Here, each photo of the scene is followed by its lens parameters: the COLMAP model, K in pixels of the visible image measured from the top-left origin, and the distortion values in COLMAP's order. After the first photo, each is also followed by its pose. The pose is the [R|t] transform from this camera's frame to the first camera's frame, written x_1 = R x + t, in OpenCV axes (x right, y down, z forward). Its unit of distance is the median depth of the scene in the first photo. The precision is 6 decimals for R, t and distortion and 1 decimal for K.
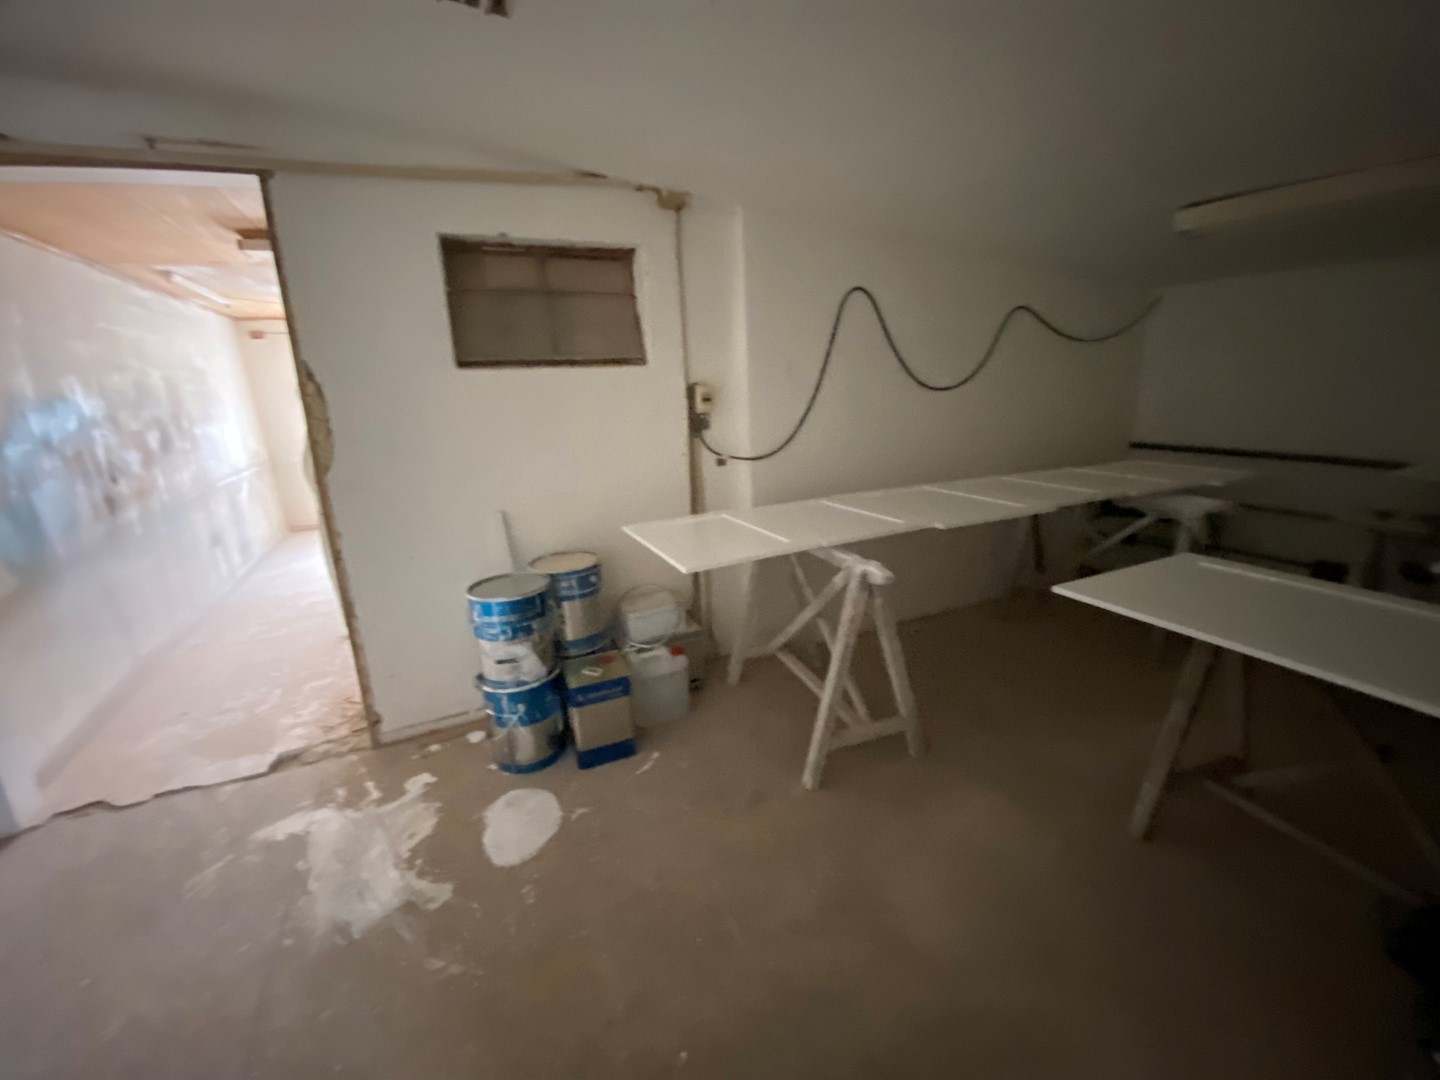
lens RADIAL K [[576.6, 0, 722.7], [0, 576.6, 530.4], [0, 0, 1]] dist [0.032907, -0.000115]
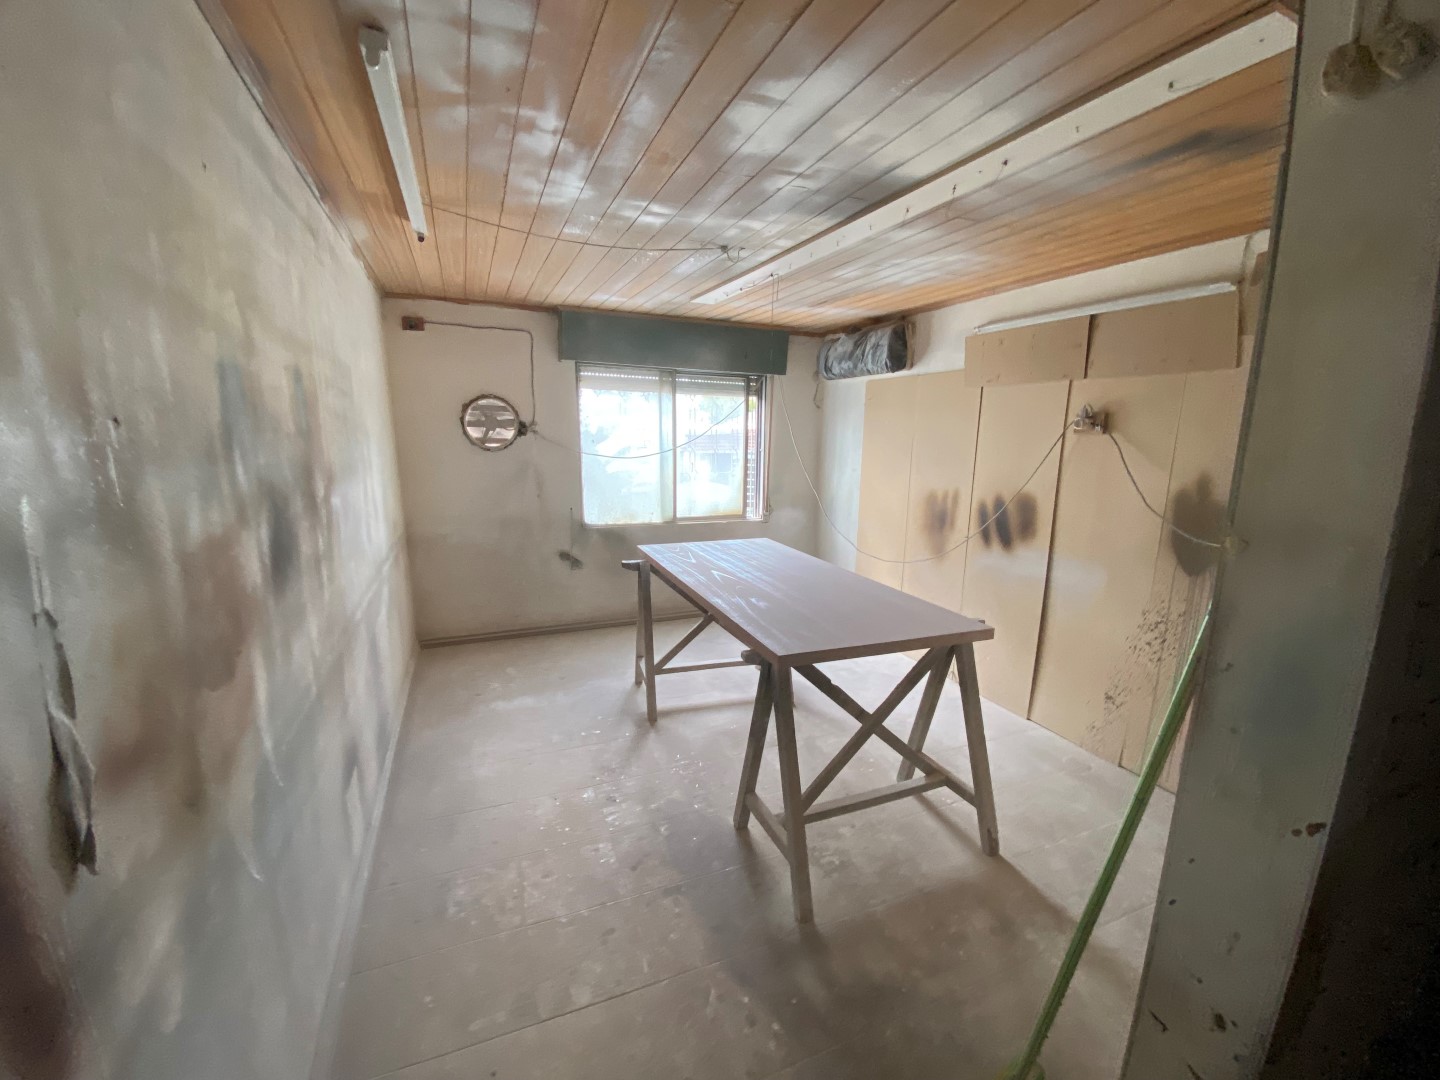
lens RADIAL K [[576.6, 0, 722.7], [0, 576.6, 530.4], [0, 0, 1]] dist [0.032907, -0.000115]
pose [[0.997953, 0.039337, -0.050423, -0.640216], [-0.042489, 0.997106, -0.063040, -0.143874], [0.047798, 0.065053, 0.996736, 0.645882]]
